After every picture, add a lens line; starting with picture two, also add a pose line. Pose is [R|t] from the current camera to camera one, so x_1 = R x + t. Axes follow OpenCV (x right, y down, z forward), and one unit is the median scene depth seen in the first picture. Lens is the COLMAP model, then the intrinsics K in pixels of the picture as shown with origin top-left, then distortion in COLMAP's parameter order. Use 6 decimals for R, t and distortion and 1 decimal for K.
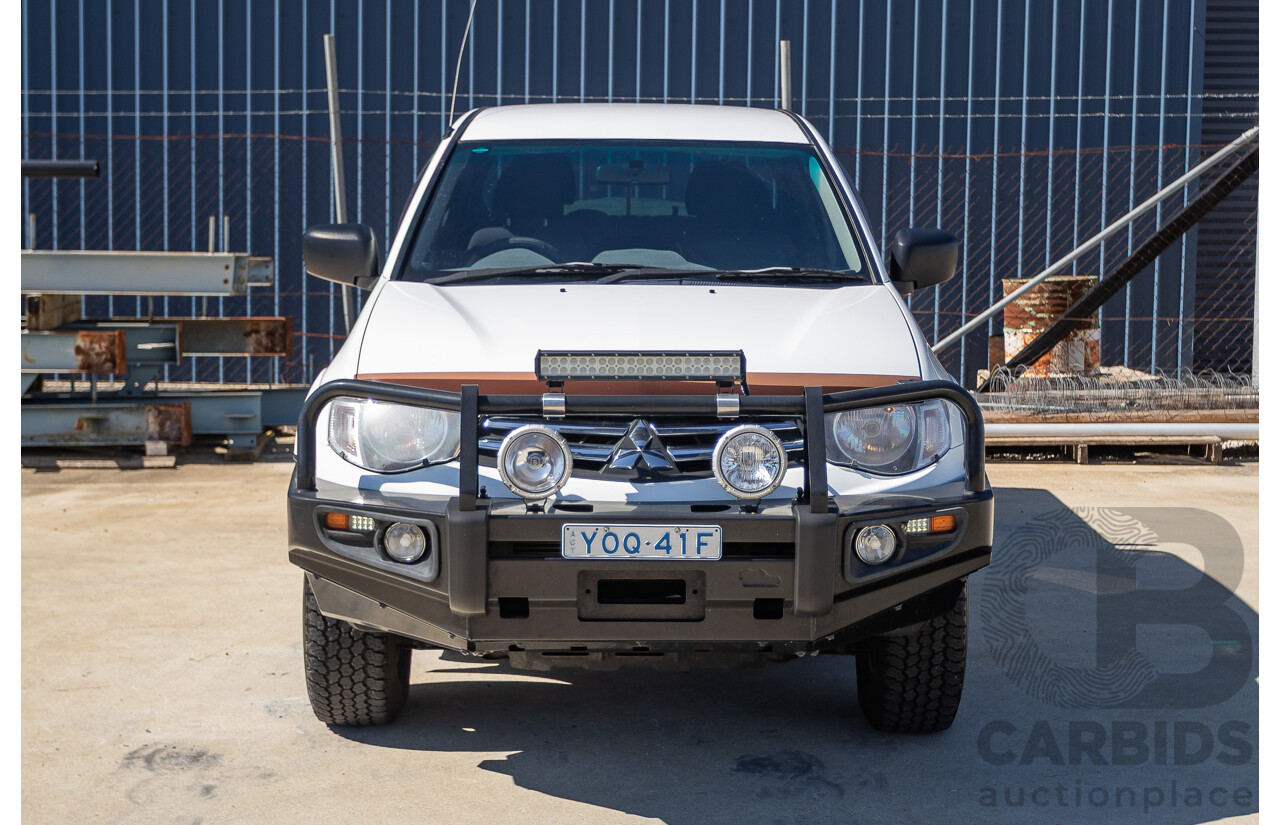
lens RADIAL K [[2133.9, 0, 630.8], [0, 2133.9, 450.1], [0, 0, 1]] dist [-0.012662, 0.000000]
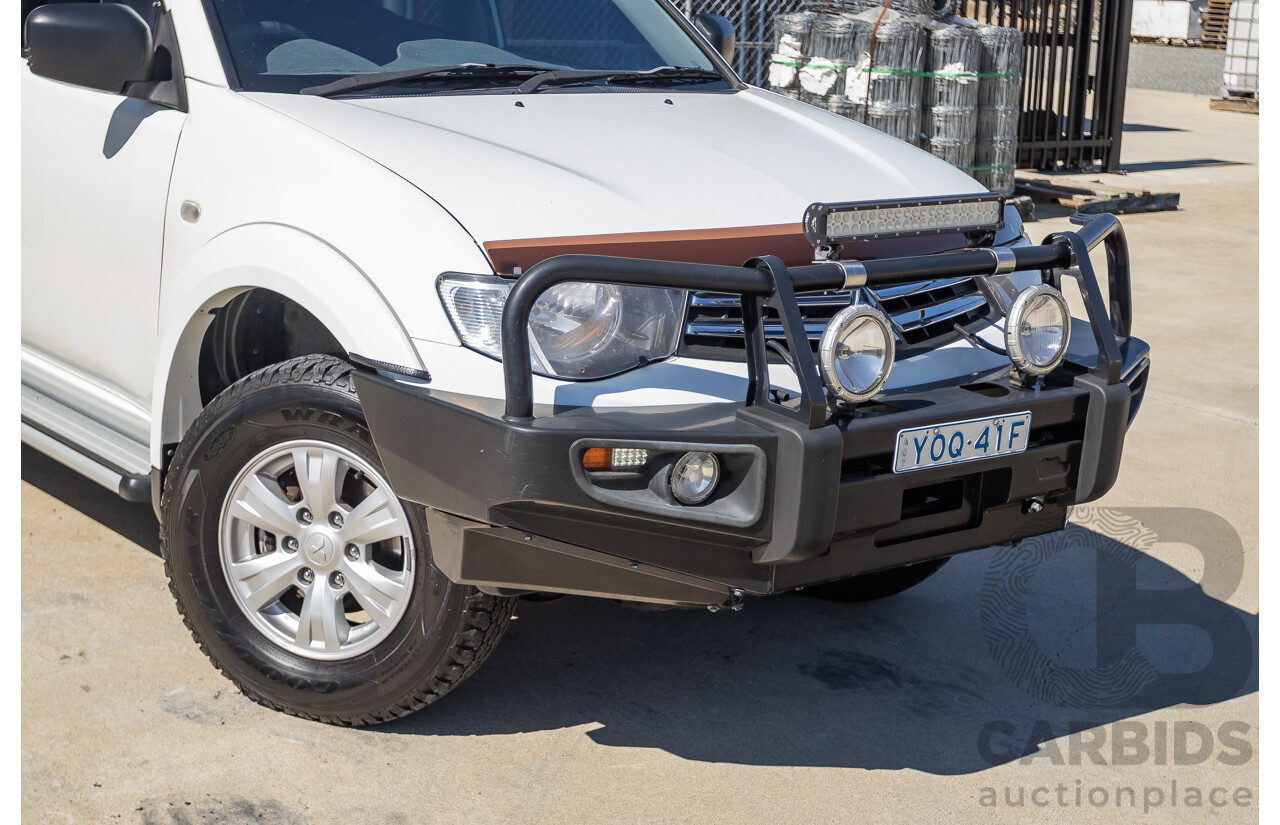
lens RADIAL K [[2133.9, 0, 608.9], [0, 2133.9, 423.8], [0, 0, 1]] dist [-0.012662, 0.000000]
pose [[0.781957, -0.105935, 0.614264, -0.522148], [0.035025, 0.991363, 0.126382, -0.061359], [-0.622347, -0.077311, 0.778914, 0.409441]]
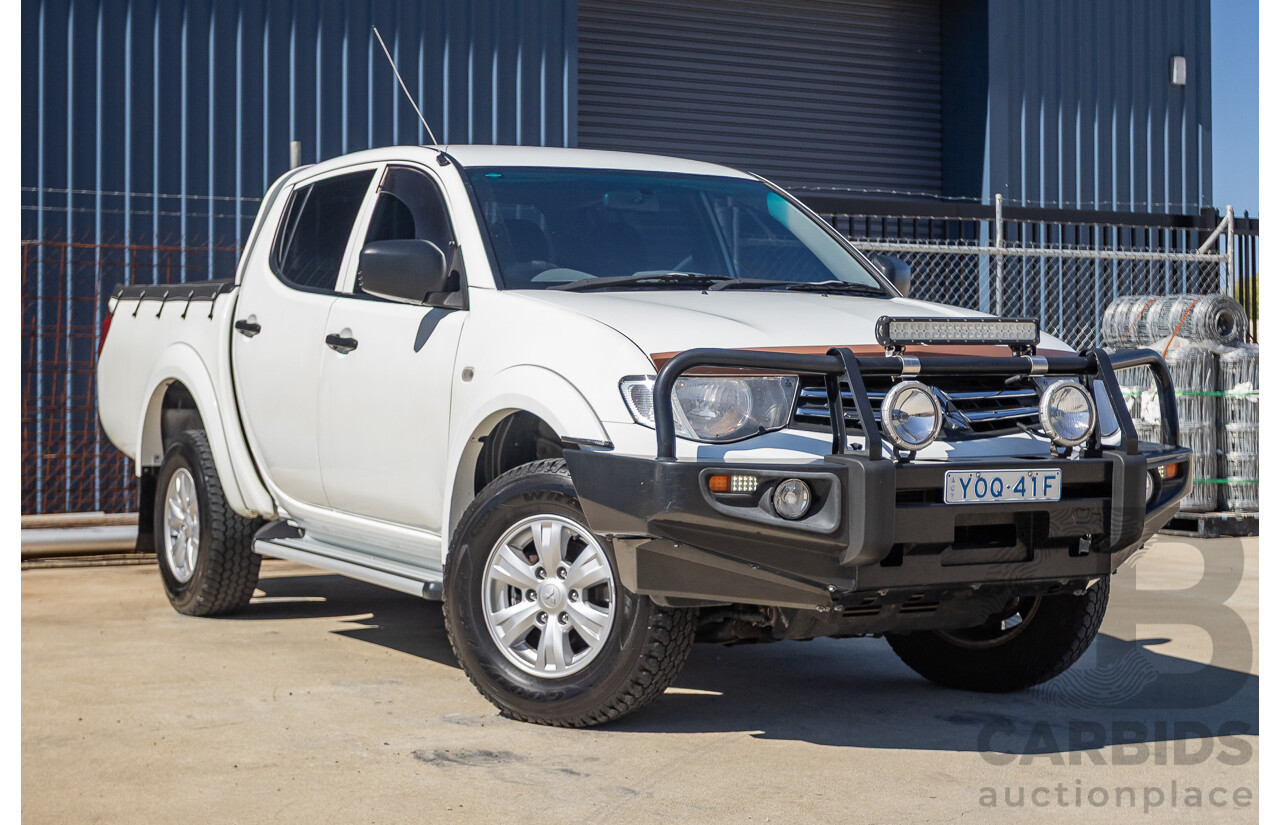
lens RADIAL K [[2222.5, 0, 614.2], [0, 2222.5, 400.8], [0, 0, 1]] dist [0.010728, 0.000000]
pose [[0.884007, -0.008846, 0.467390, -0.623015], [0.062971, 0.992962, -0.100308, 0.089842], [-0.463214, 0.118105, 0.878342, 0.078350]]
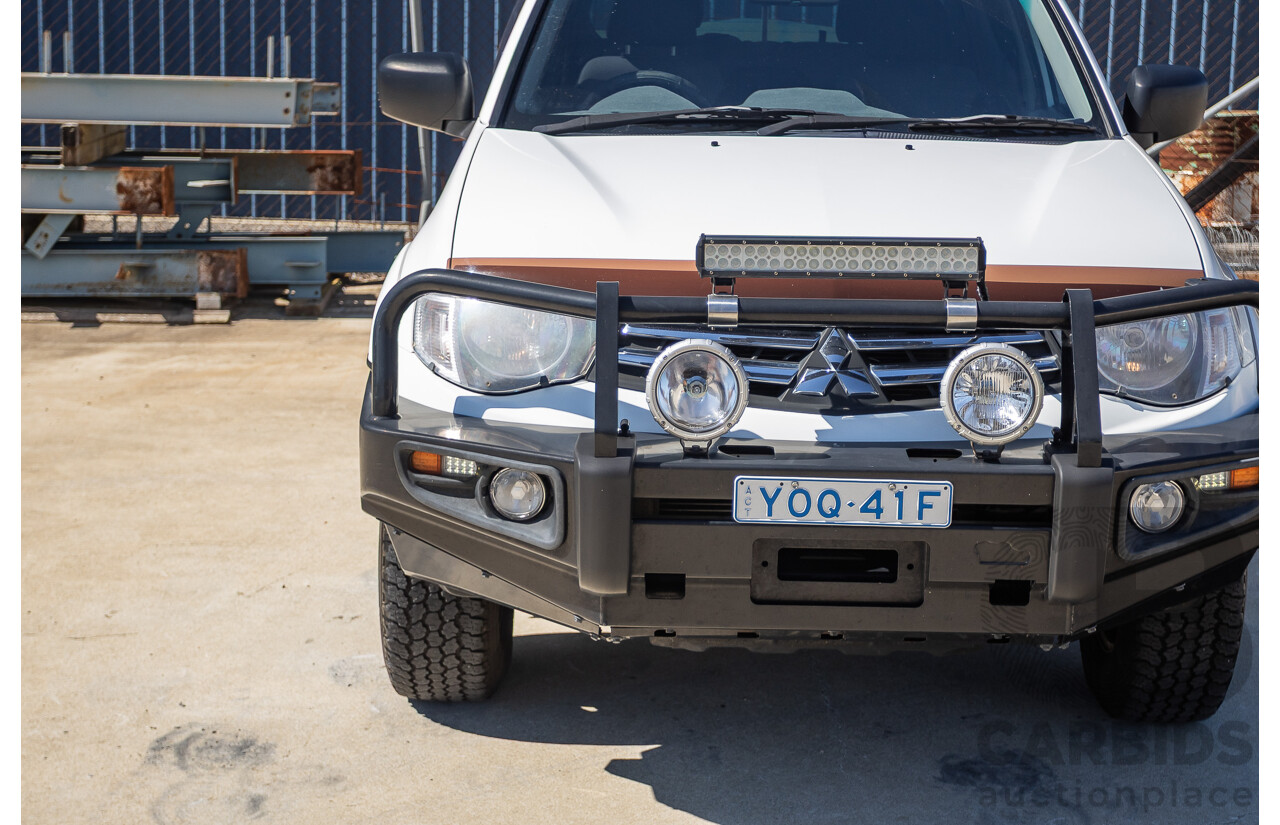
lens RADIAL K [[2133.9, 0, 625.8], [0, 2133.9, 435.0], [0, 0, 1]] dist [-0.012662, 0.000000]
pose [[0.999393, 0.013443, -0.032149, -0.040756], [-0.010915, 0.996928, 0.077559, -0.031763], [0.033093, -0.077161, 0.996469, 0.240156]]
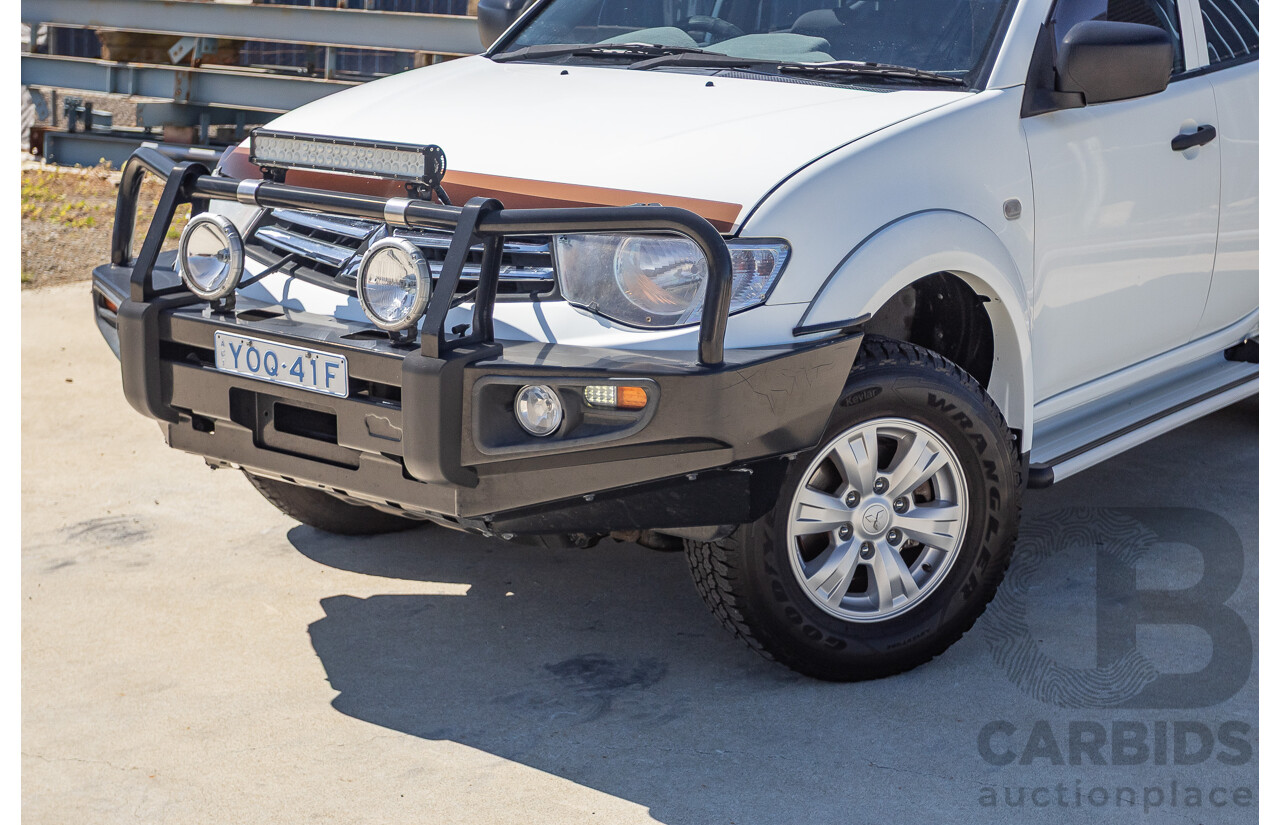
lens RADIAL K [[2043.6, 0, 598.4], [0, 2043.6, 379.1], [0, 0, 1]] dist [-0.010372, 0.000000]
pose [[0.791131, 0.134598, -0.596654, 0.519303], [-0.098979, 0.990802, 0.092273, -0.033388], [0.603586, -0.013944, 0.797176, 0.385565]]
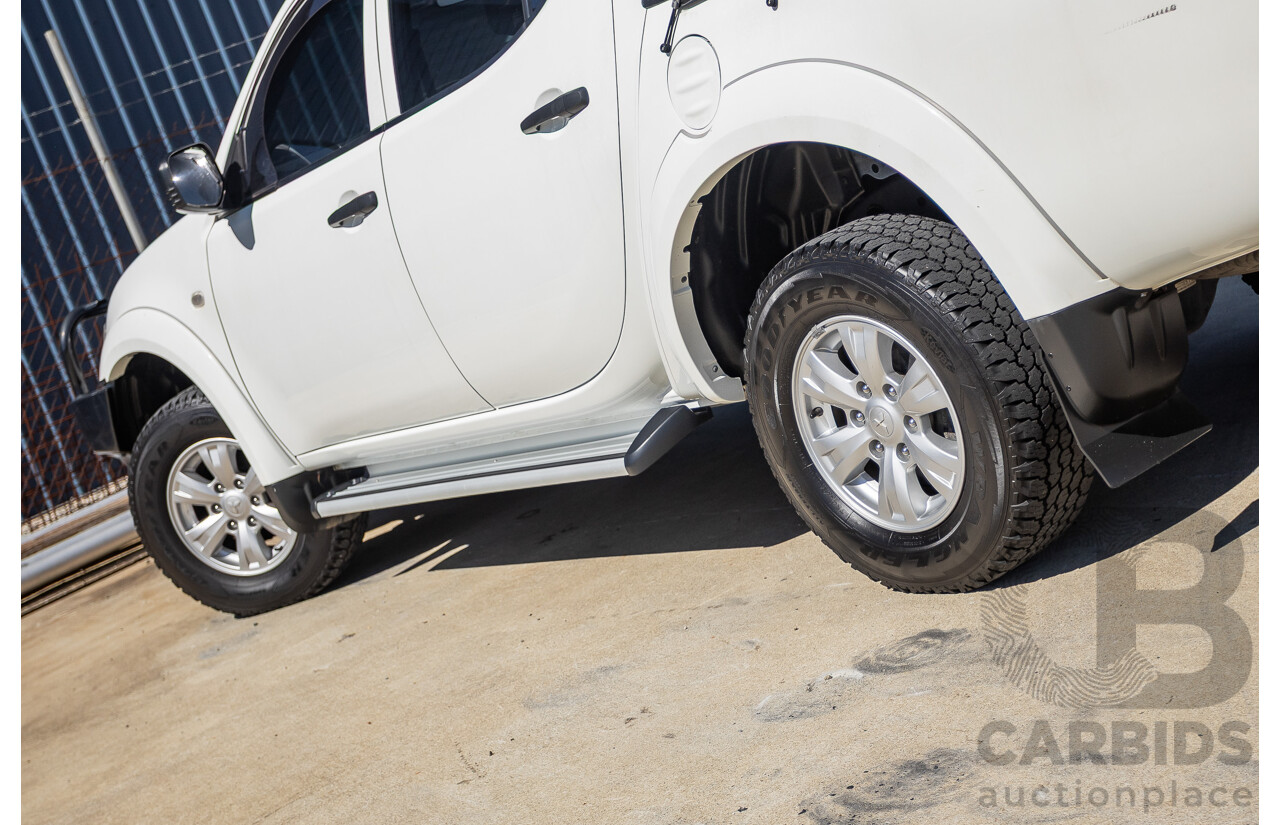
lens RADIAL K [[2133.9, 0, 636.2], [0, 2133.9, 403.3], [0, 0, 1]] dist [-0.012662, 0.000000]
pose [[0.756853, -0.377397, 0.533615, -0.539036], [0.424782, 0.904530, 0.037235, -0.001381], [-0.496723, 0.198489, 0.844907, 0.528564]]
